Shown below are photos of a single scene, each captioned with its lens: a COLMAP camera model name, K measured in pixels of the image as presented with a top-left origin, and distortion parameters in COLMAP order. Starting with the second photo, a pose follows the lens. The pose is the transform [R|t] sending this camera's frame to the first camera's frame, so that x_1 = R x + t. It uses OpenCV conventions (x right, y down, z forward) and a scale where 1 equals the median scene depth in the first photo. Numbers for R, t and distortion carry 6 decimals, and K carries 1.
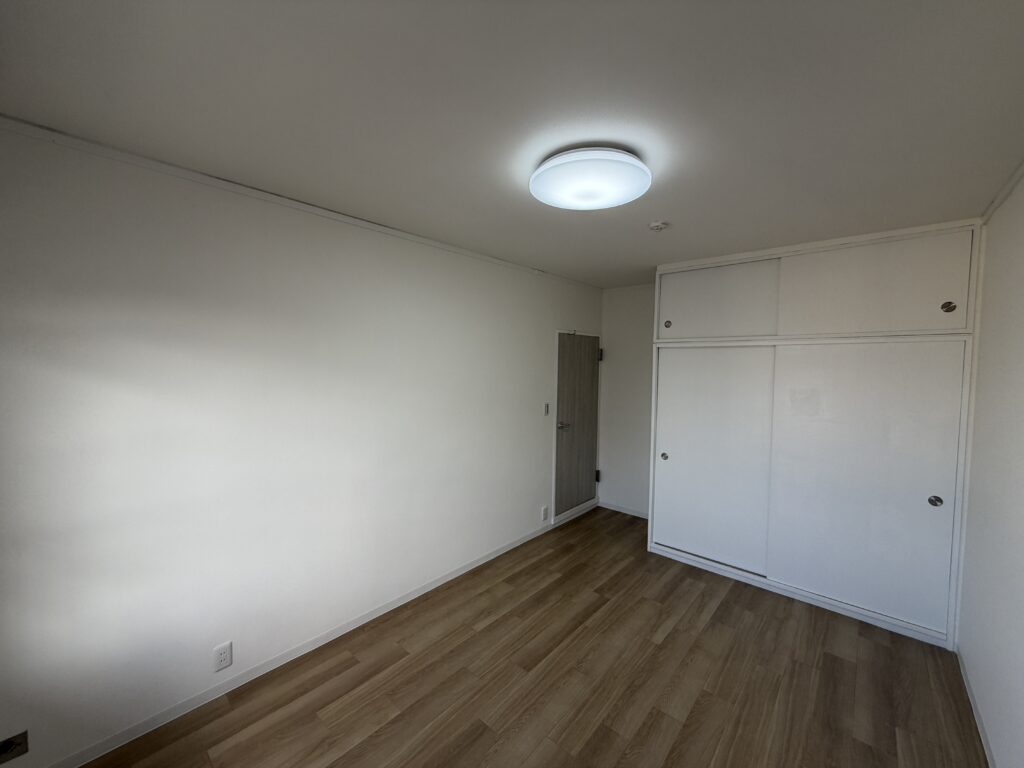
lens RADIAL K [[412.7, 0, 509.7], [0, 412.7, 382.7], [0, 0, 1]] dist [0.000294, 0.000305]
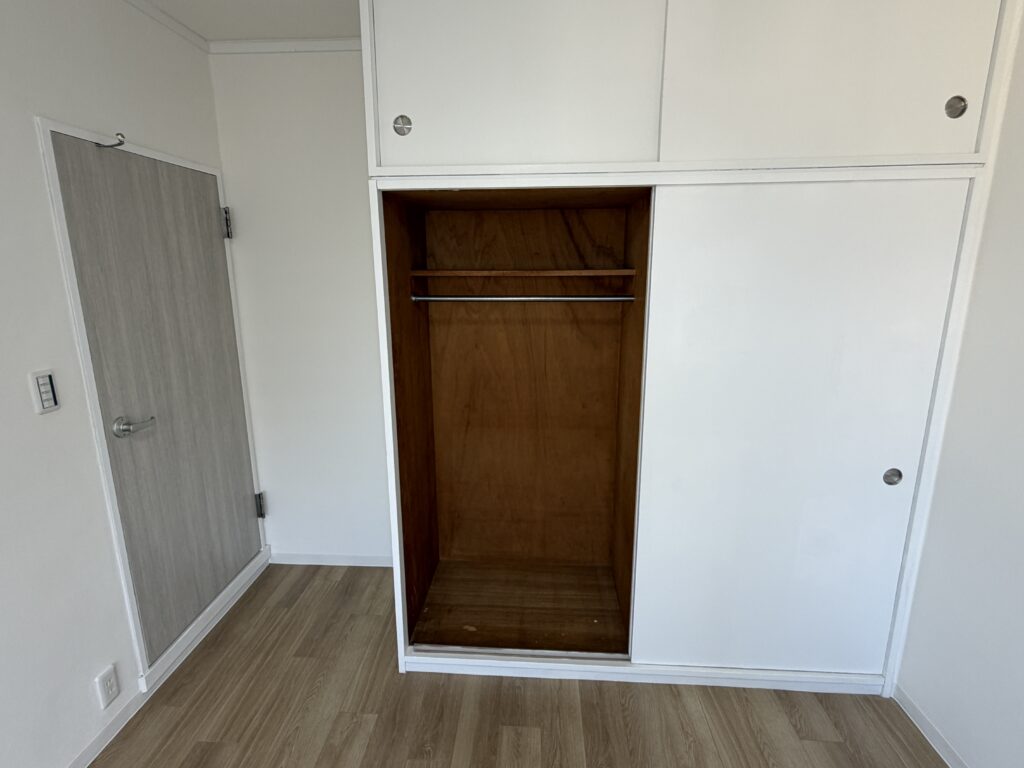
lens RADIAL K [[516.9, 0, 506.9], [0, 516.9, 383.4], [0, 0, 1]] dist [-0.001031, 0.000259]
pose [[0.785577, -0.154439, 0.599181, 0.122175], [0.044557, 0.979956, 0.194166, -0.000769], [-0.617158, -0.125834, 0.776712, 0.469994]]
